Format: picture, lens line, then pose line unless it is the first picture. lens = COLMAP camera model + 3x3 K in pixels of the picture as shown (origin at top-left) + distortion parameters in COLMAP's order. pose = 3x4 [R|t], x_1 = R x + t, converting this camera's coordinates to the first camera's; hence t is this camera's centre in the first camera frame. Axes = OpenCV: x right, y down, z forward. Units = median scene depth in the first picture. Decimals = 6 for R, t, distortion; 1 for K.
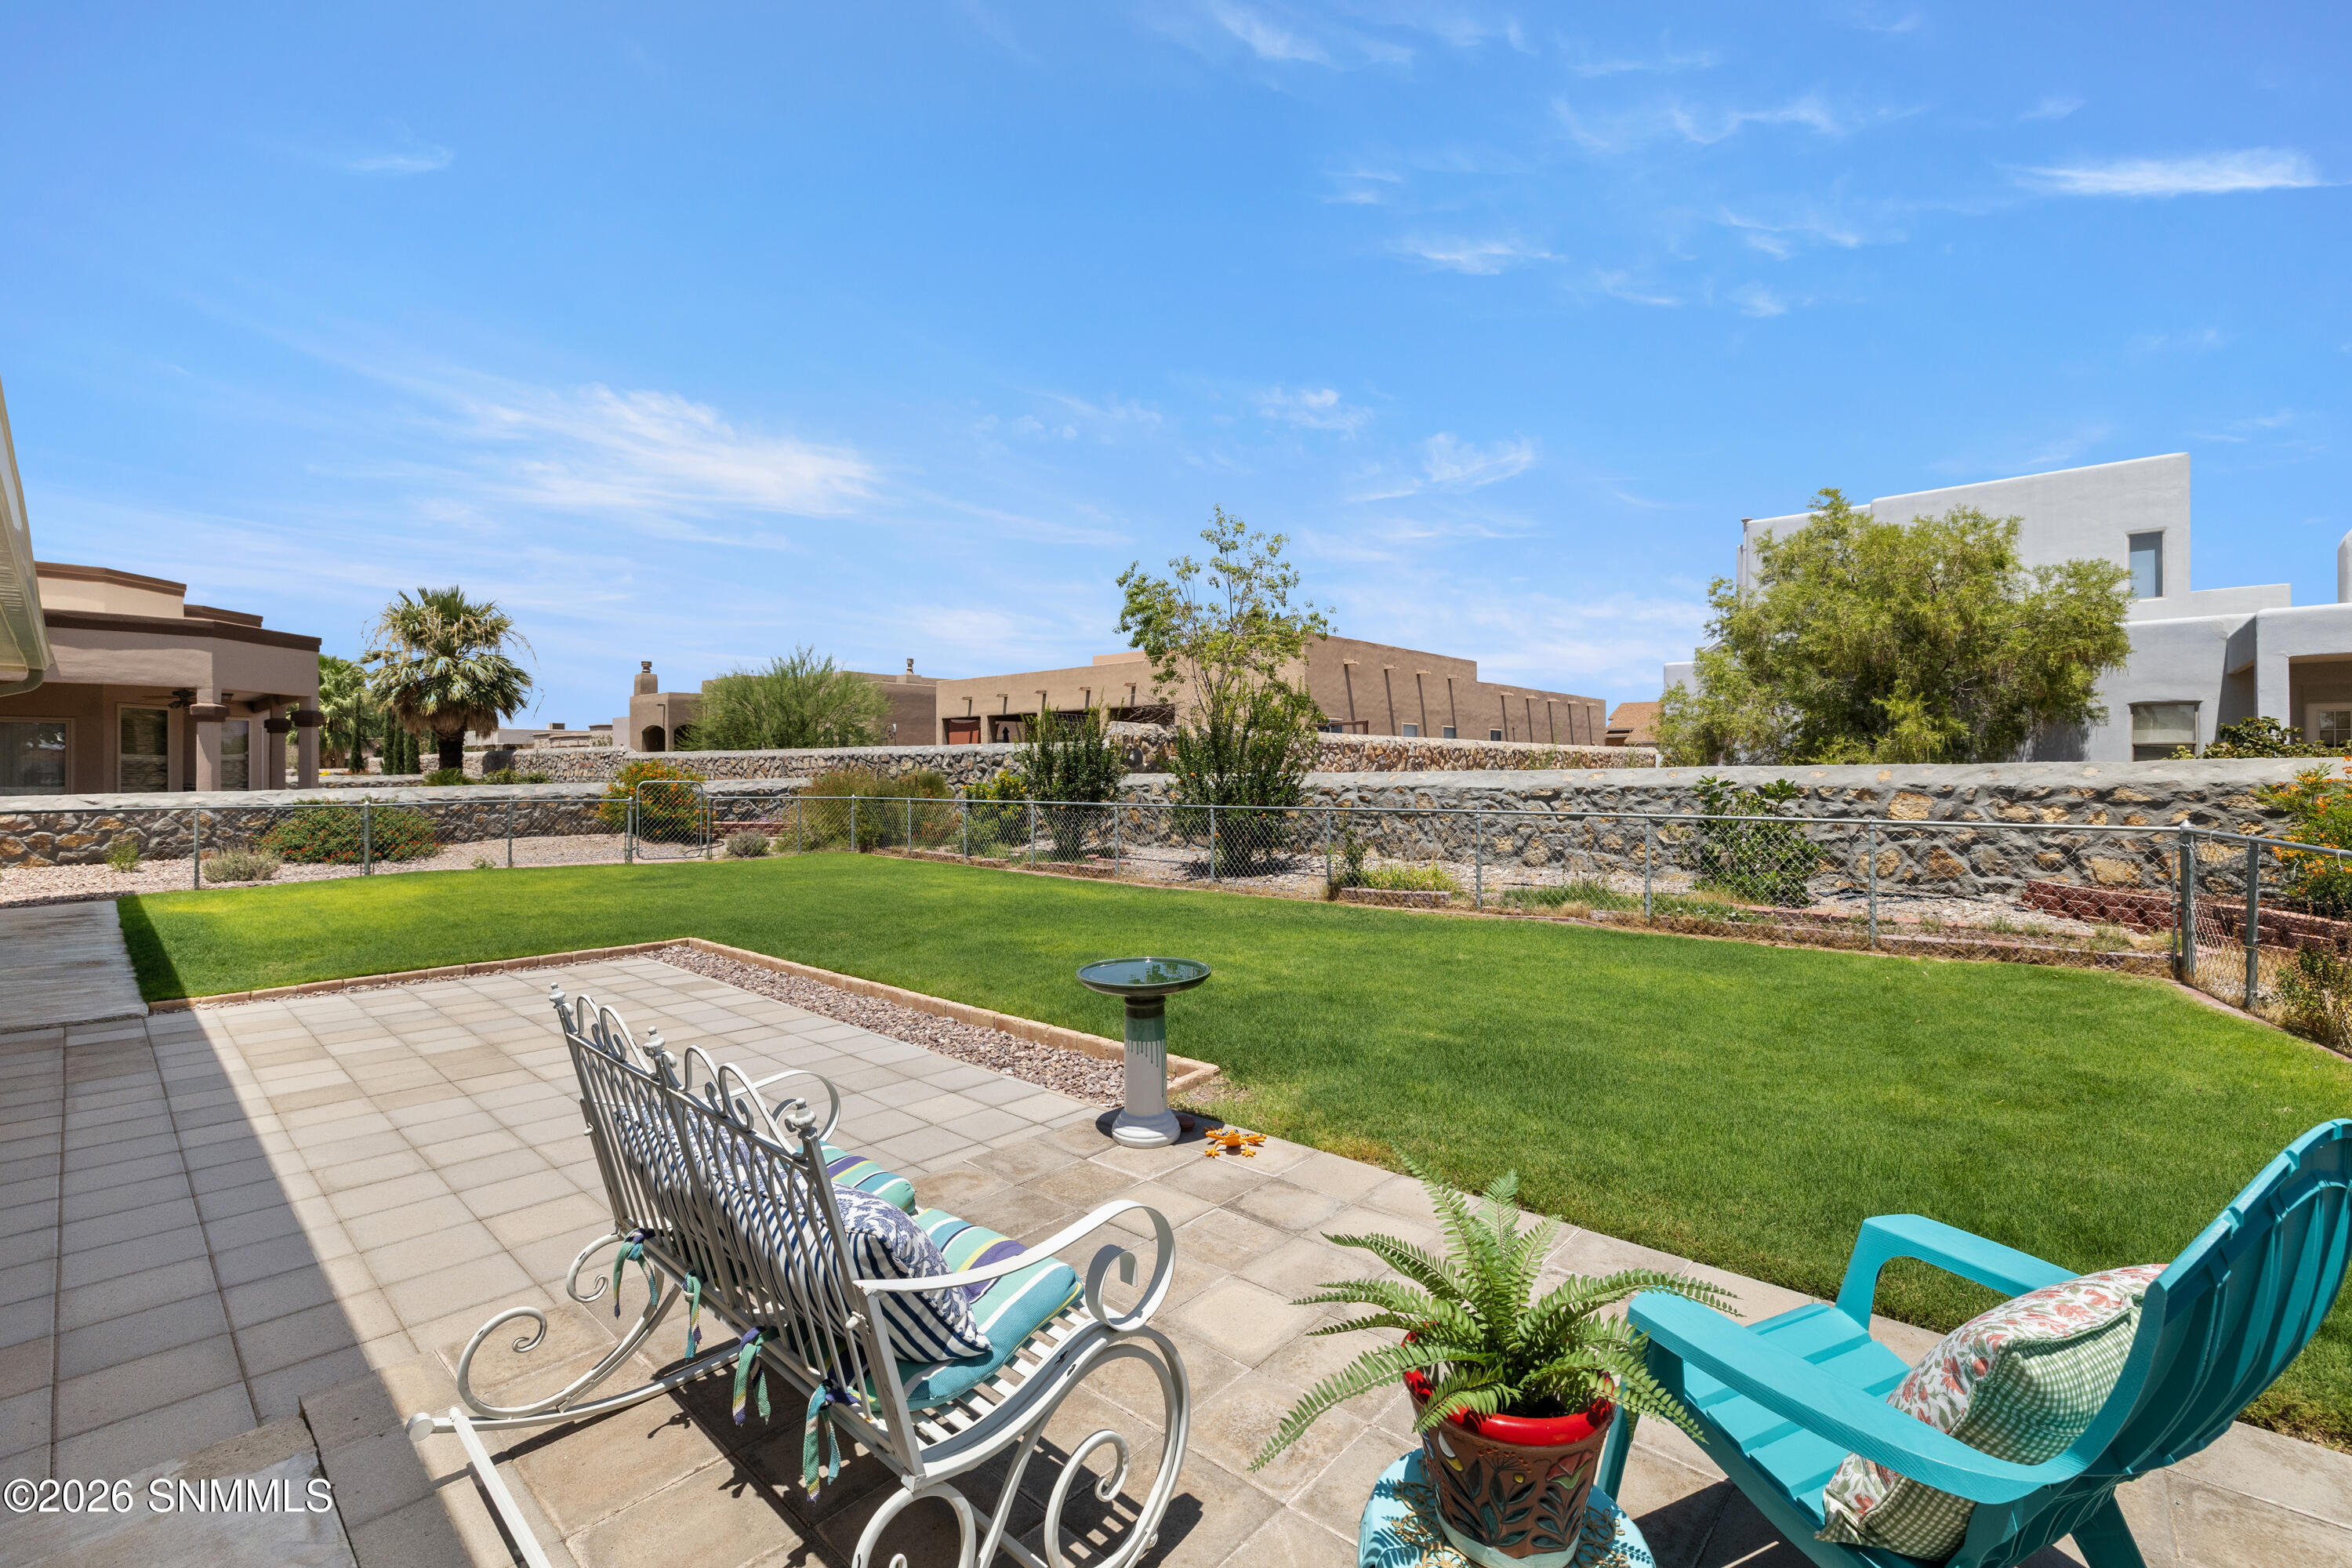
lens RADIAL K [[997.3, 0, 1175.1], [0, 997.3, 786.1], [0, 0, 1]] dist [0.000909, -0.000760]
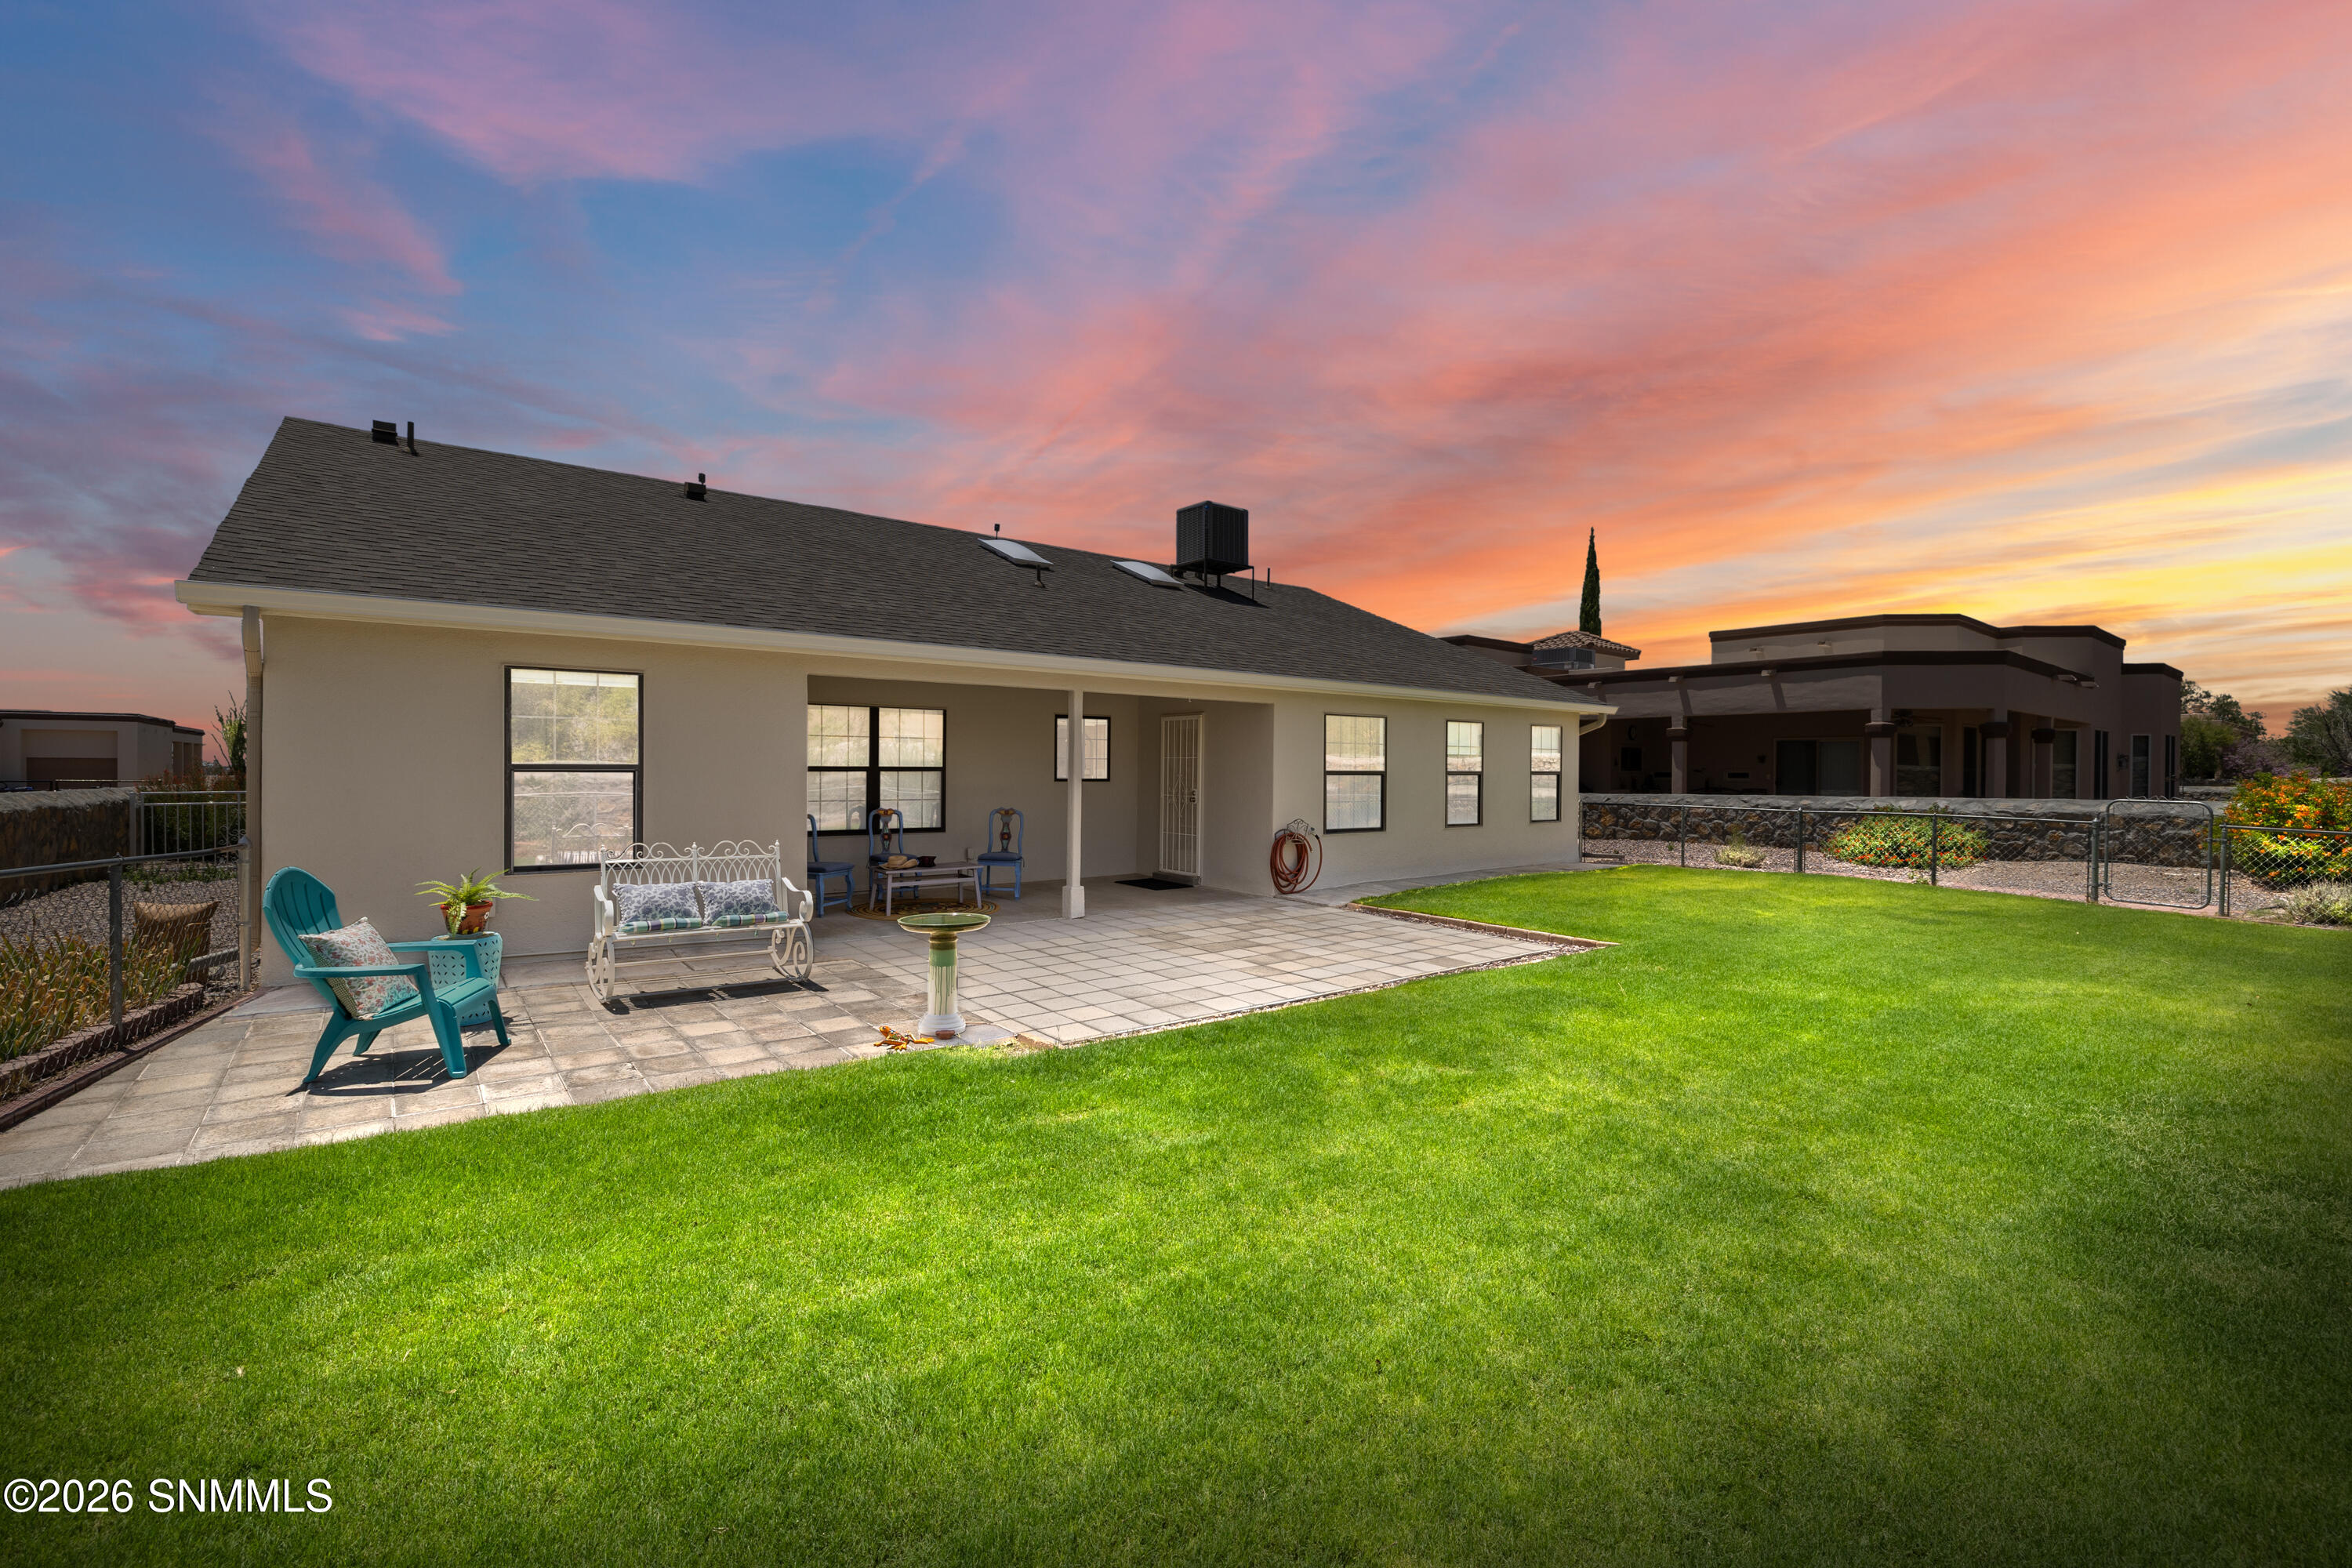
lens RADIAL K [[997.3, 0, 1175.0], [0, 997.3, 775.3], [0, 0, 1]] dist [0.000909, -0.000760]
pose [[-0.180707, 0.007984, -0.983505, 0.208901], [-0.021559, 0.999695, 0.012076, -0.009919], [0.983301, 0.023386, -0.180479, 0.241216]]
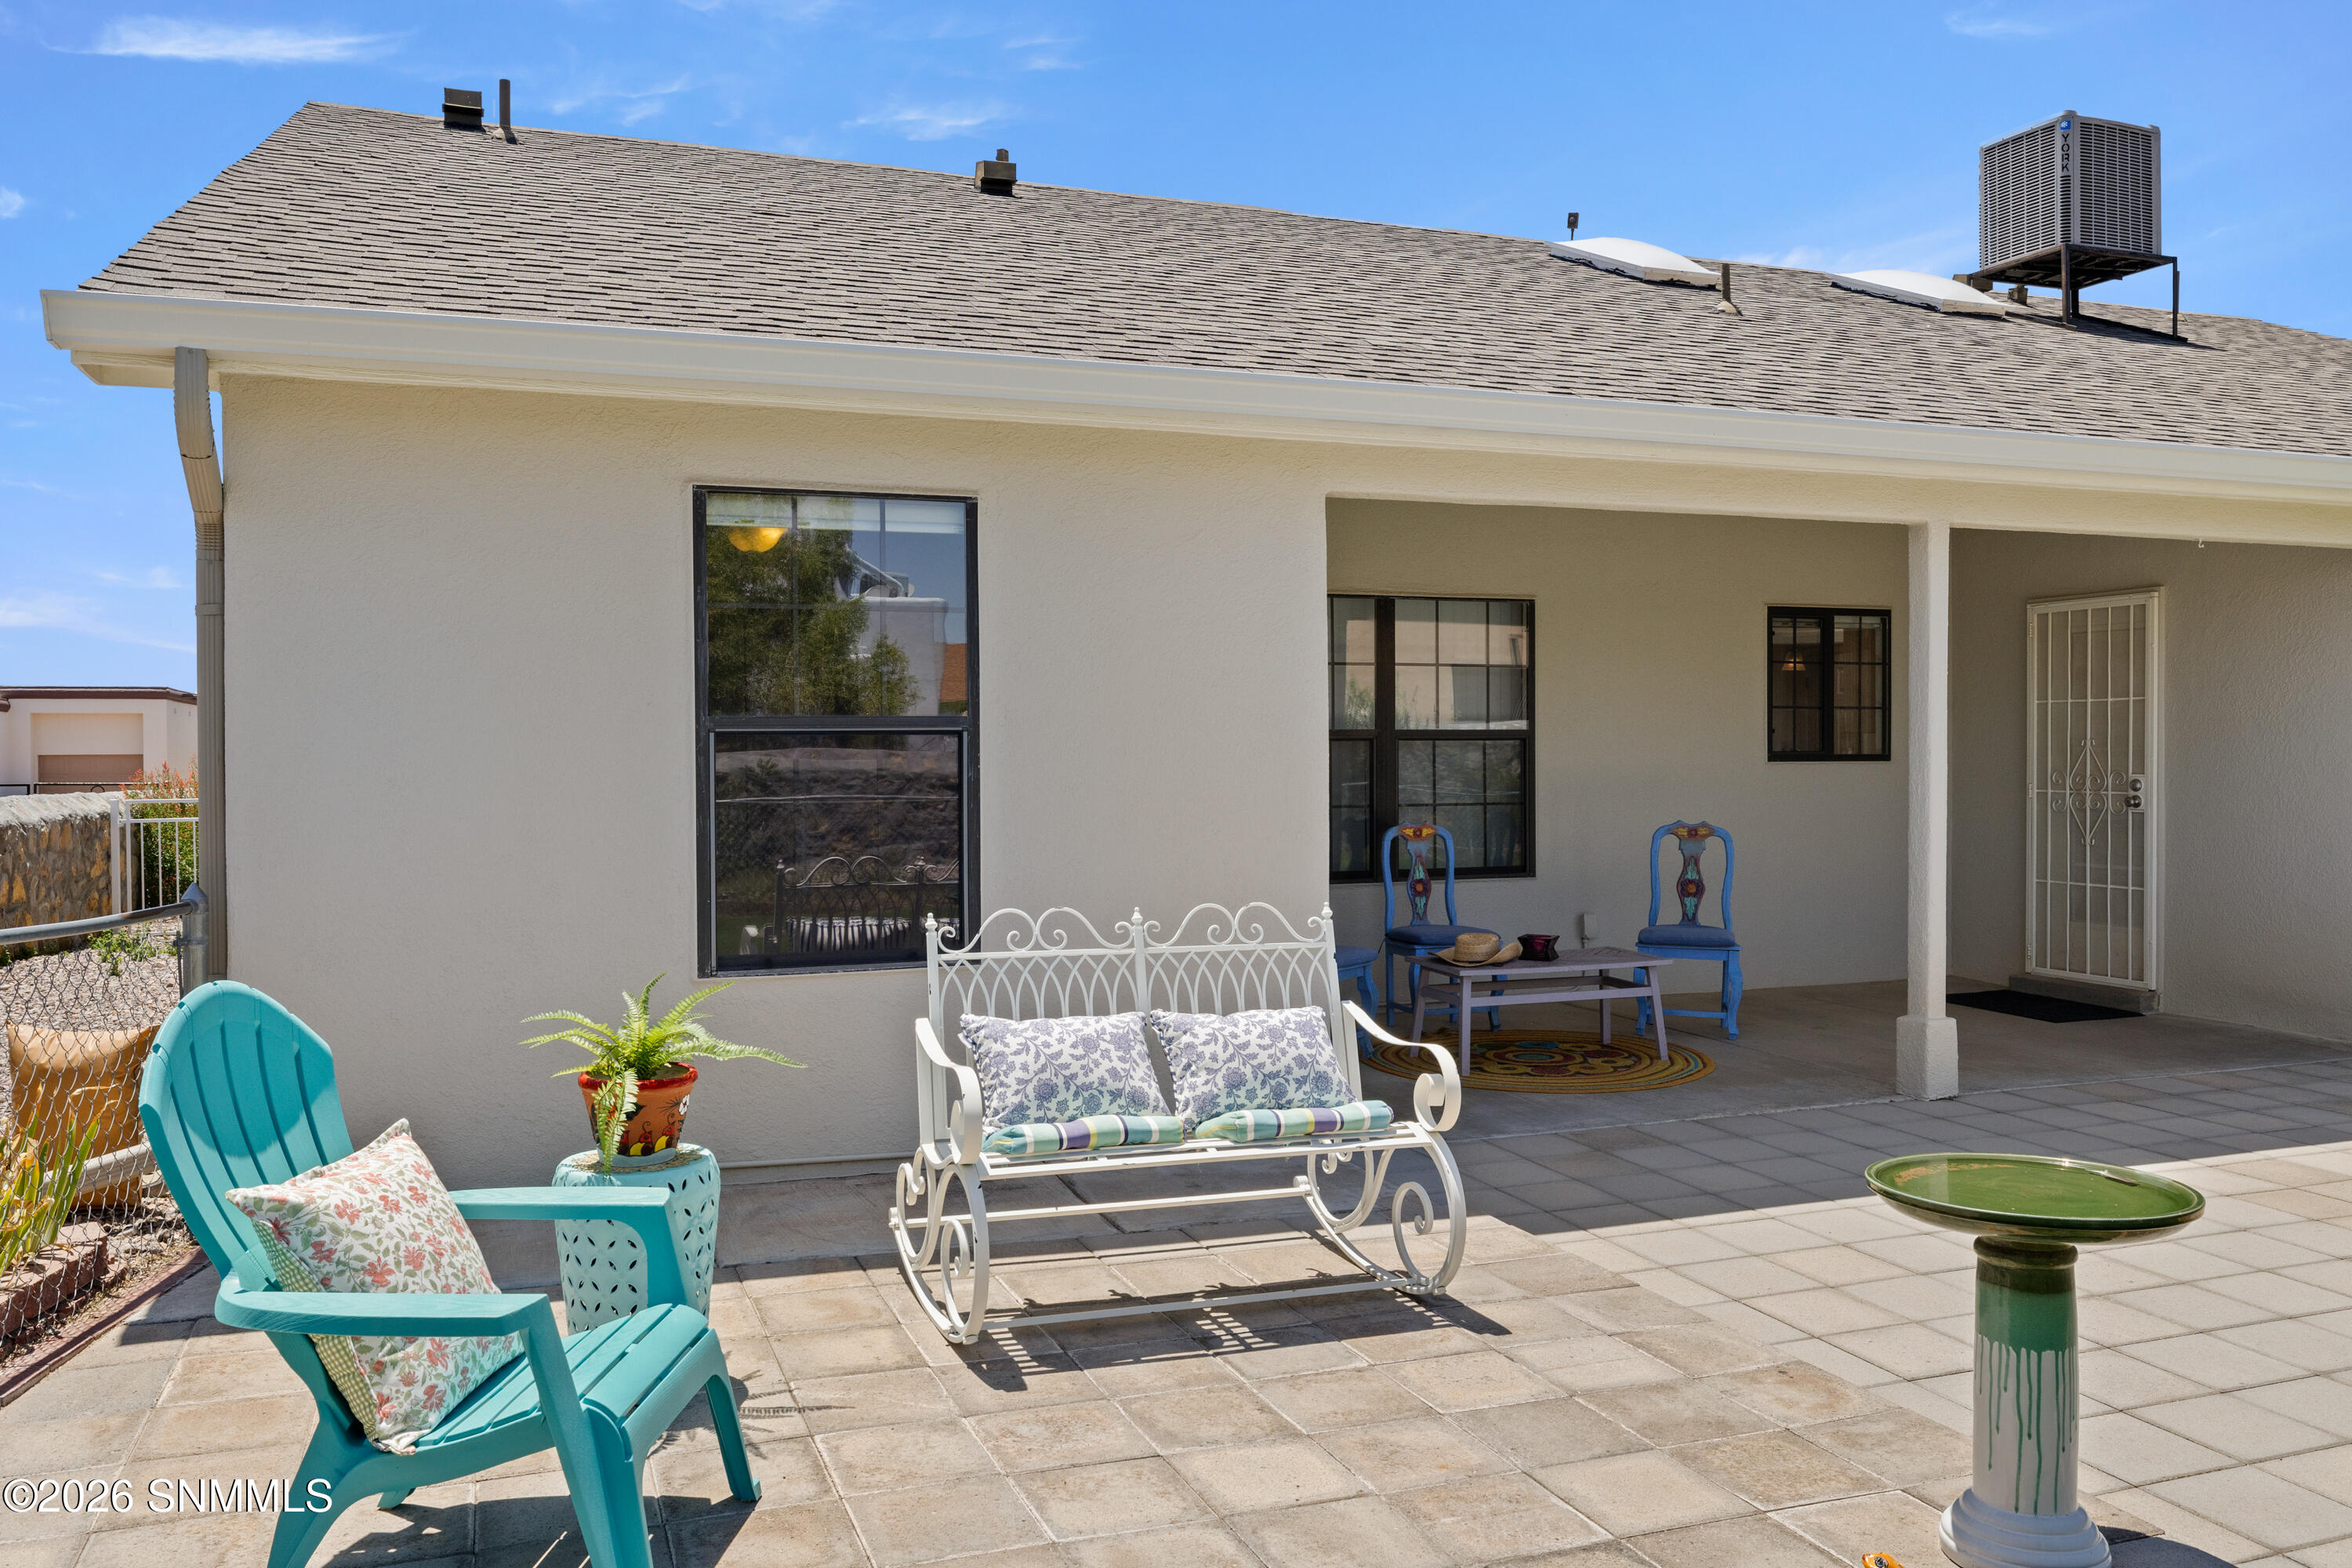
lens RADIAL K [[1818.1, 0, 1179.6], [0, 1818.1, 779.8], [0, 0, 1]] dist [0.002325, 0.002347]
pose [[-0.467517, 0.017990, -0.883801, 0.109504], [-0.005359, 0.999717, 0.023184, -0.001617], [0.883968, 0.015575, -0.467288, 0.133062]]
